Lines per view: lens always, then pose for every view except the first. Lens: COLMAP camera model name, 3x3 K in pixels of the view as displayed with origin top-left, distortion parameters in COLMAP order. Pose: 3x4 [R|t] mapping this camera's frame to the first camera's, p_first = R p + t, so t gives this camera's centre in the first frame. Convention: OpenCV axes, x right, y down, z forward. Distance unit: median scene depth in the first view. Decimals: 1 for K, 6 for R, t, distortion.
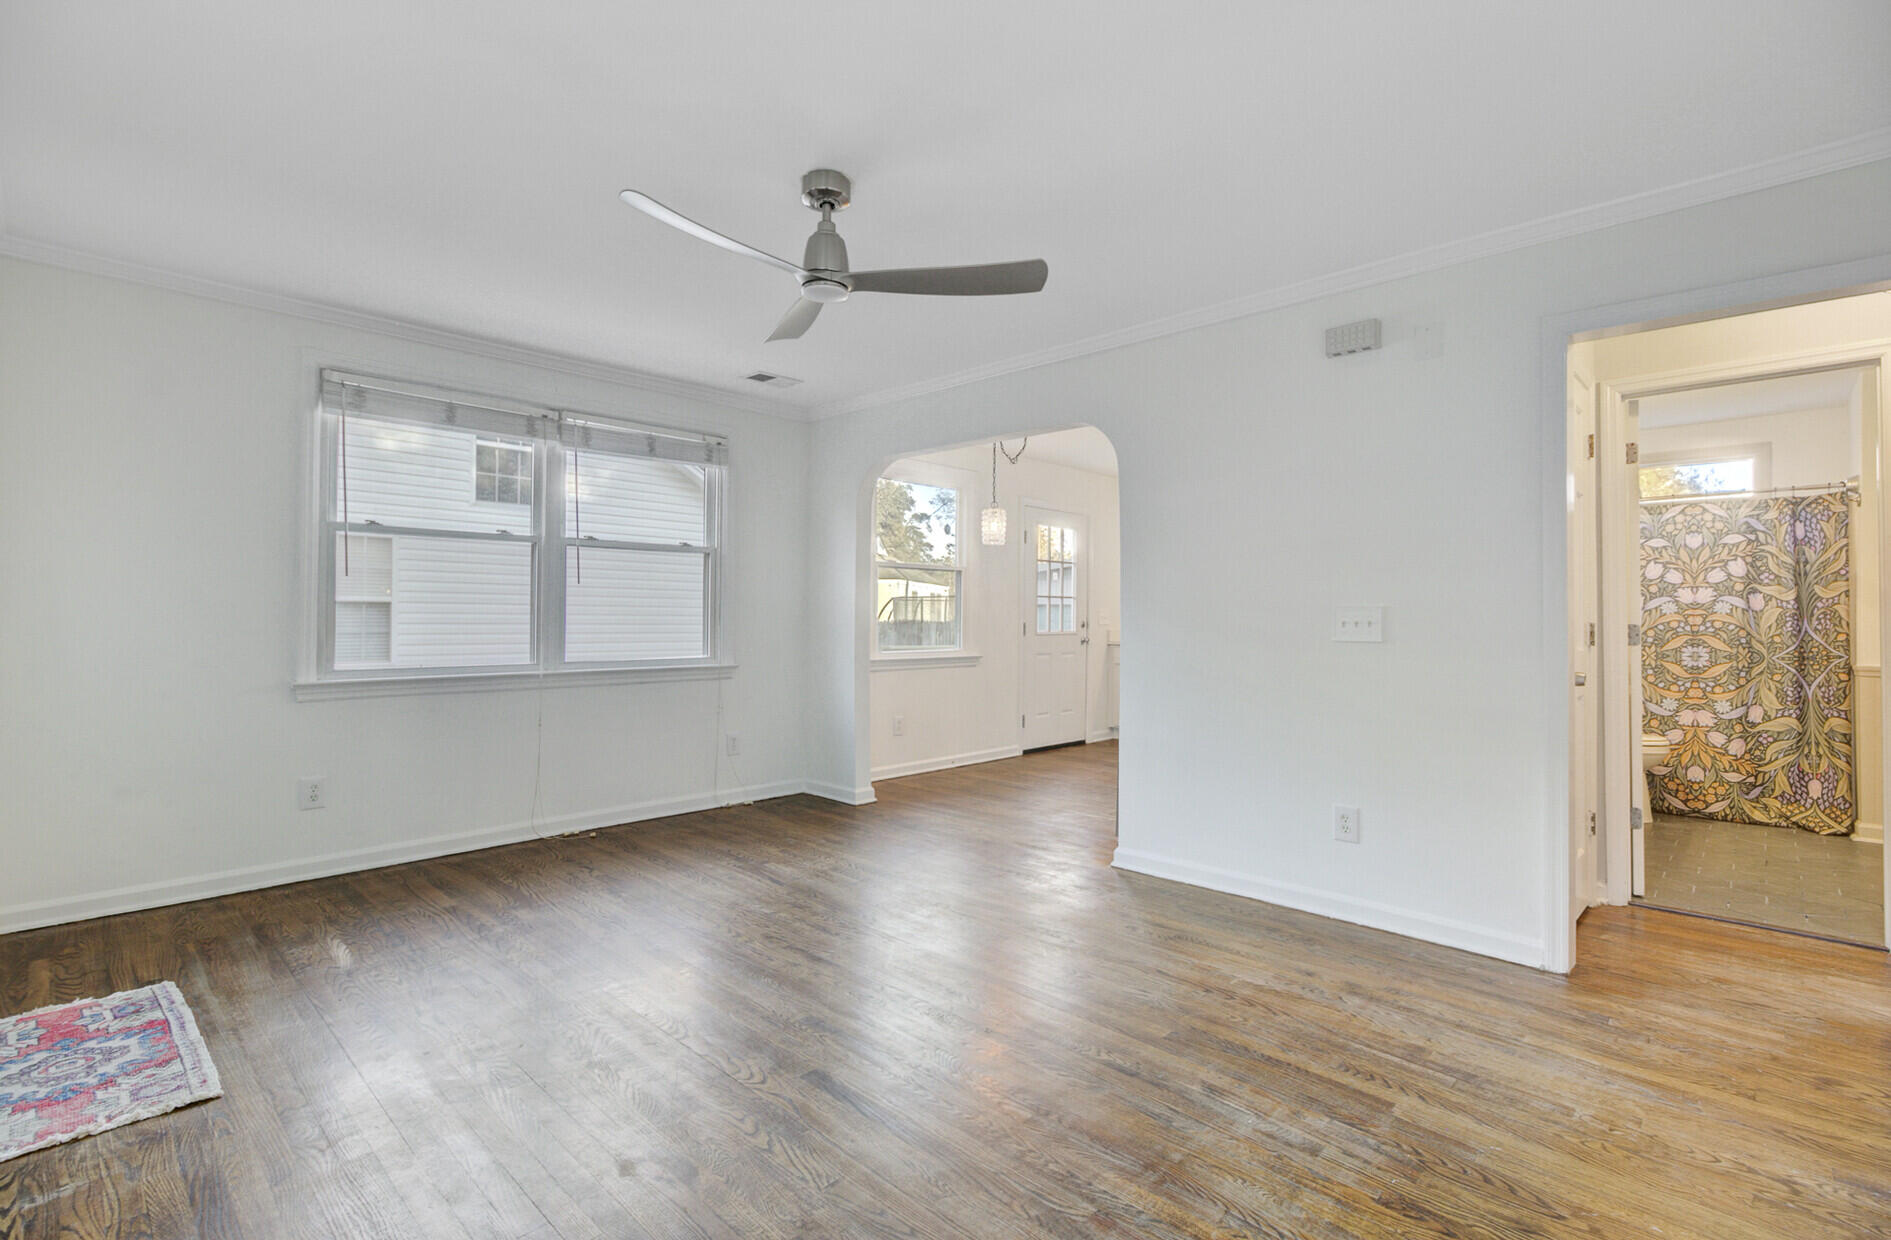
lens RADIAL K [[862.4, 0, 944.2], [0, 862.4, 614.0], [0, 0, 1]] dist [-0.000247, -0.000013]
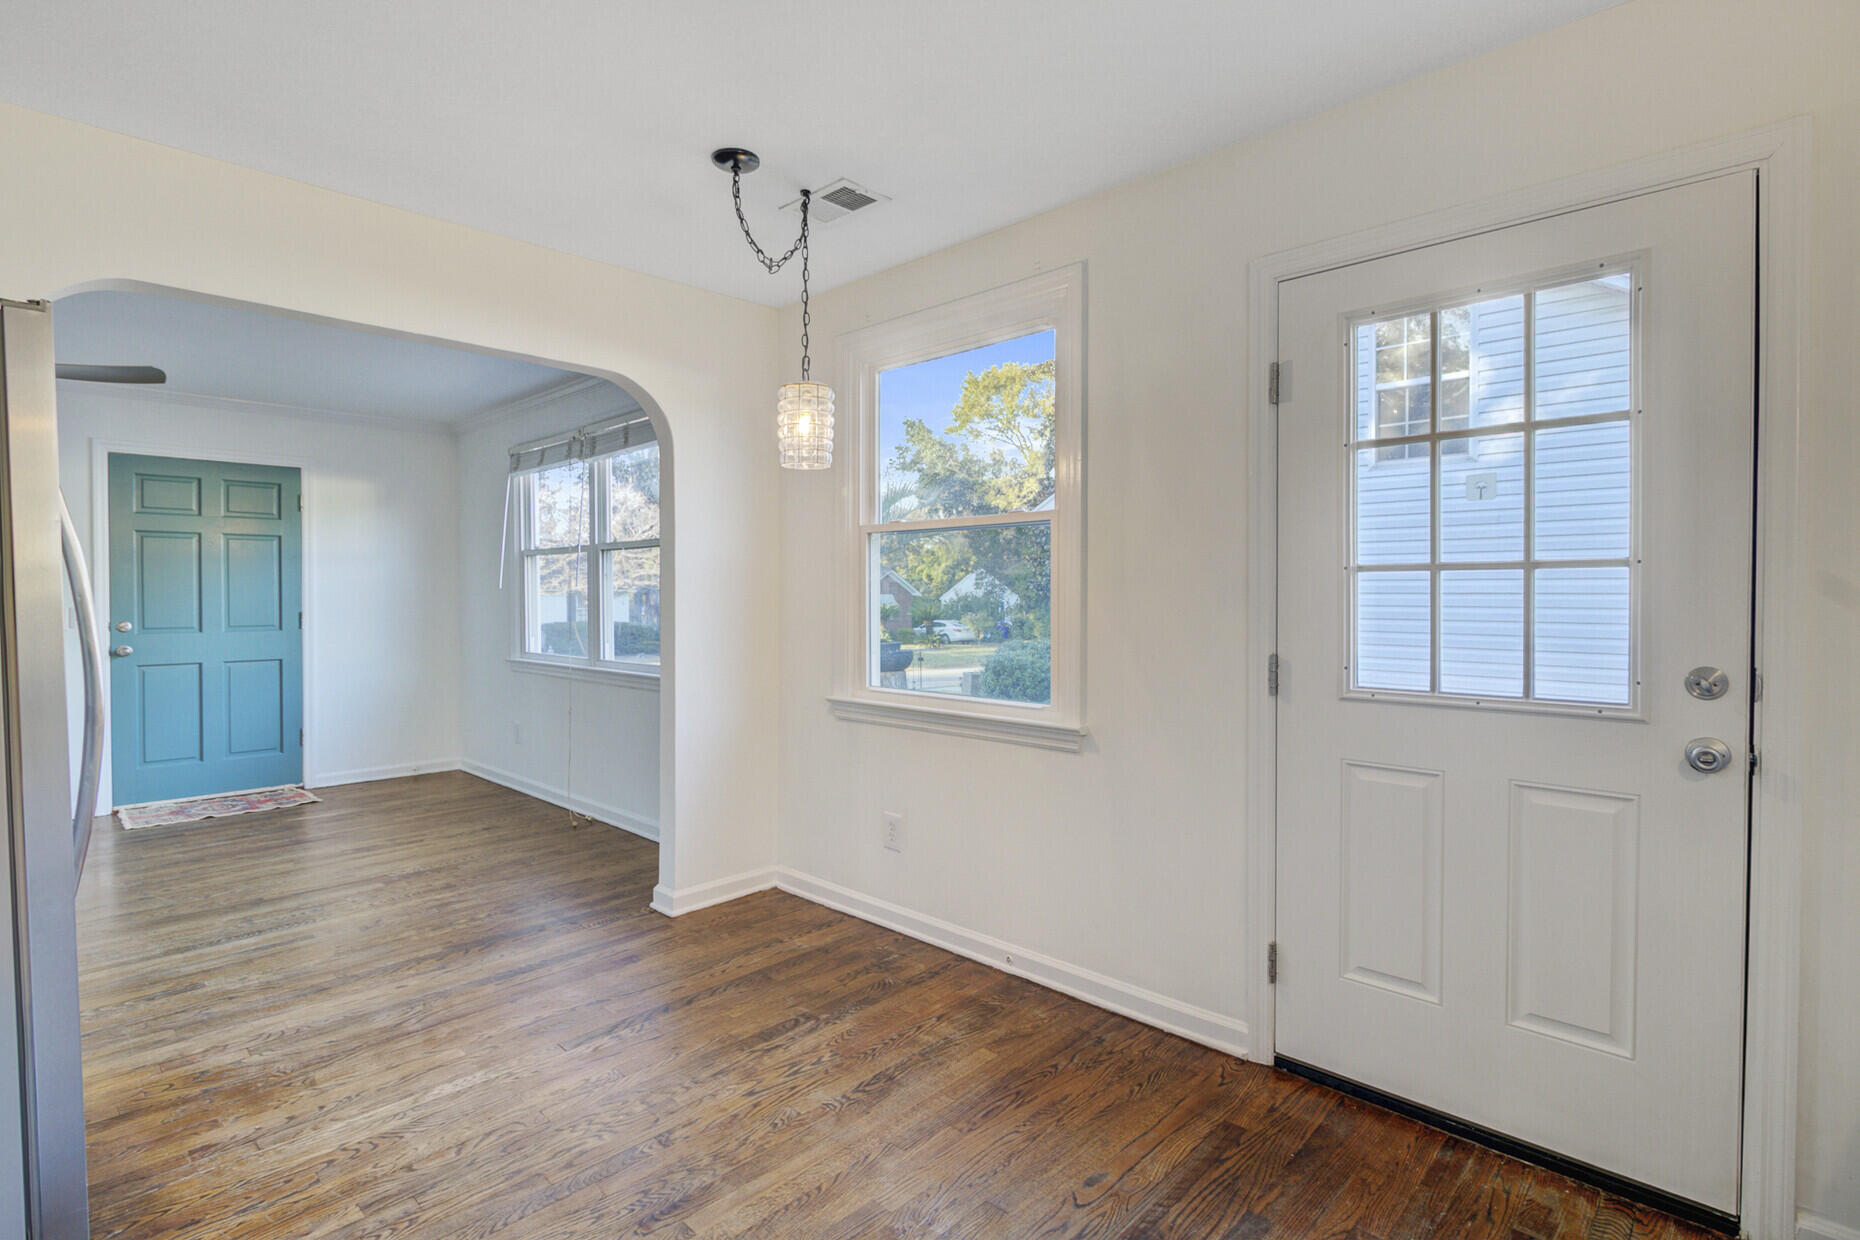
lens RADIAL K [[897.8, 0, 929.8], [0, 897.8, 612.6], [0, 0, 1]] dist [0.001849, 0.000578]
pose [[-0.015136, 0.017851, -0.999726, 0.451975], [0.005078, 0.999829, 0.017776, -0.011921], [0.999873, -0.004807, -0.015224, 0.934475]]
